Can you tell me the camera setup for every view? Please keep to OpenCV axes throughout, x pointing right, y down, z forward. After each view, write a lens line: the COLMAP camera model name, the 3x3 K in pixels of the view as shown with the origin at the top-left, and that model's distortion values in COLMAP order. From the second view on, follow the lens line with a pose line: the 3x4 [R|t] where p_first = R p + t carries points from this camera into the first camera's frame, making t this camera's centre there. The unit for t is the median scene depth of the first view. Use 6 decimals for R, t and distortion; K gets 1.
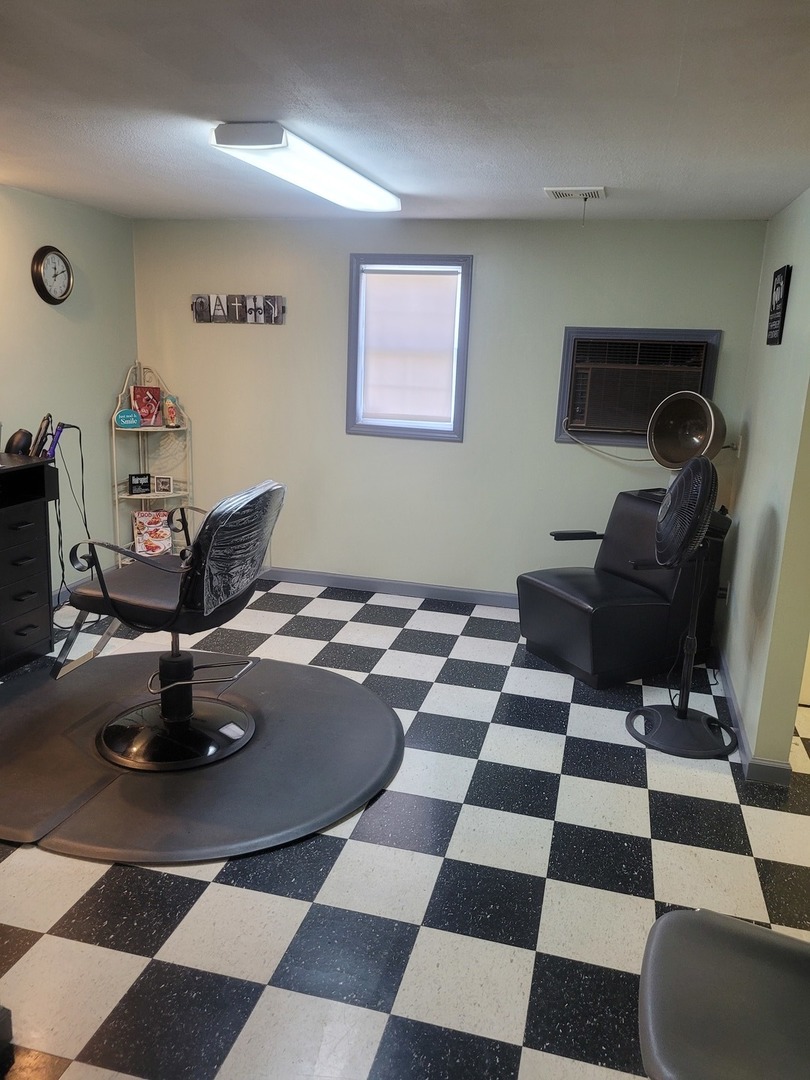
lens RADIAL K [[815.6, 0, 402.4], [0, 815.6, 538.6], [0, 0, 1]] dist [0.031014, -0.017461]
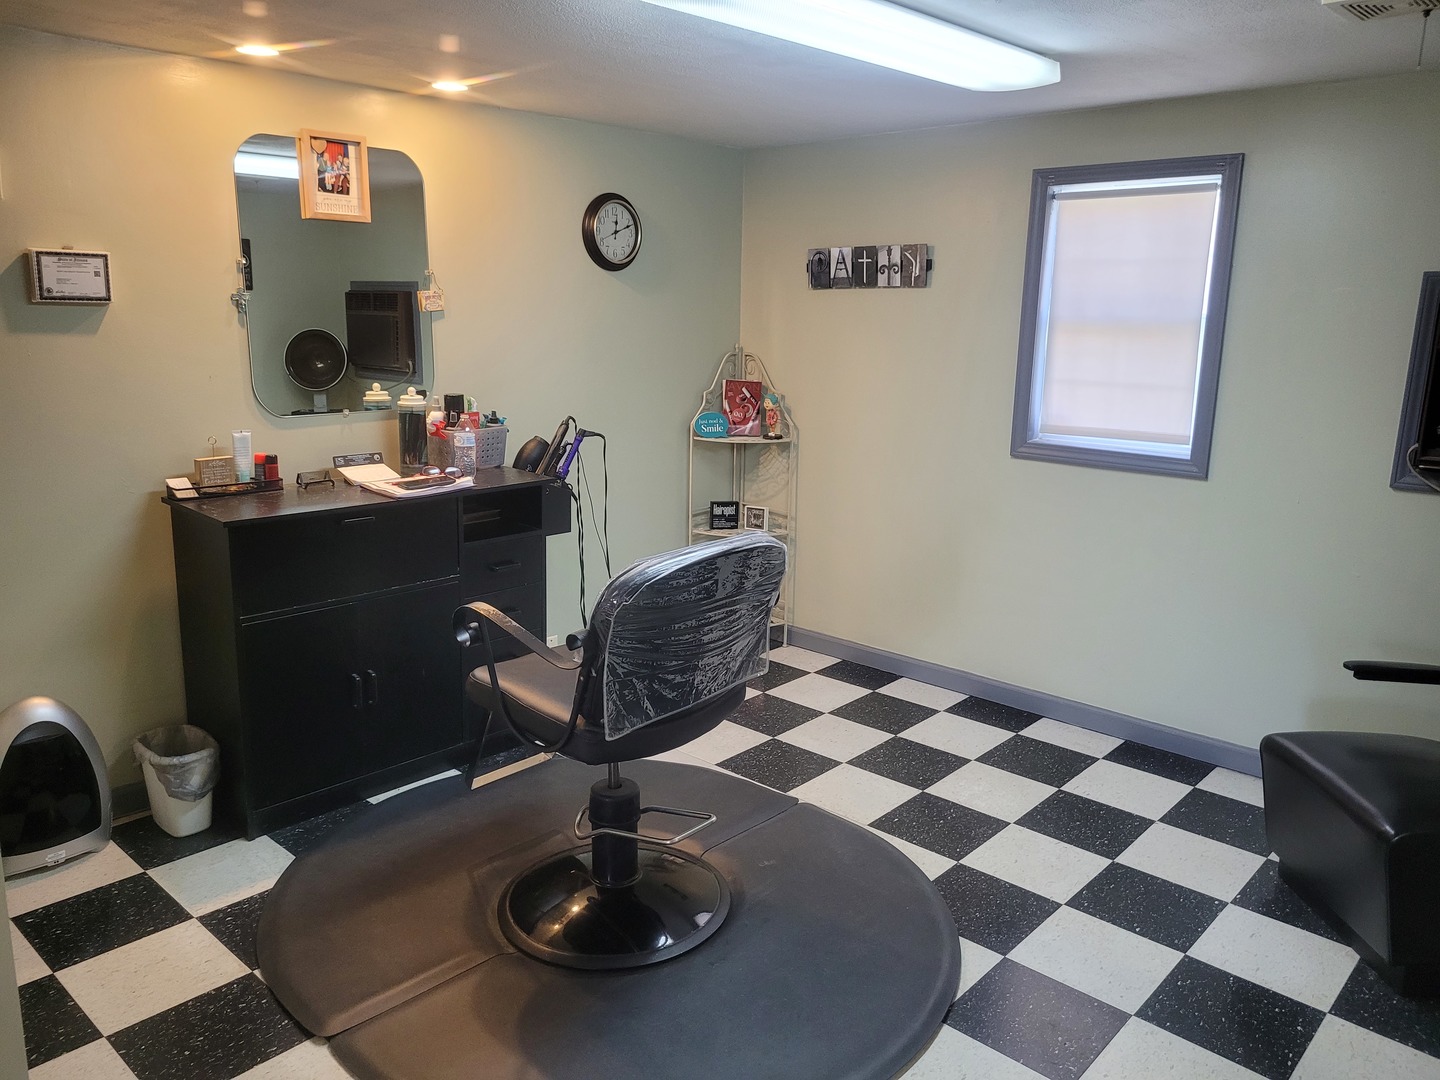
lens RADIAL K [[1087.5, 0, 724.1], [0, 1087.5, 539.5], [0, 0, 1]] dist [0.031014, -0.017461]
pose [[0.885570, 0.074360, -0.458515, 0.128570], [-0.091848, 0.995646, -0.015924, -0.033303], [0.455334, 0.056216, 0.888544, 0.168570]]
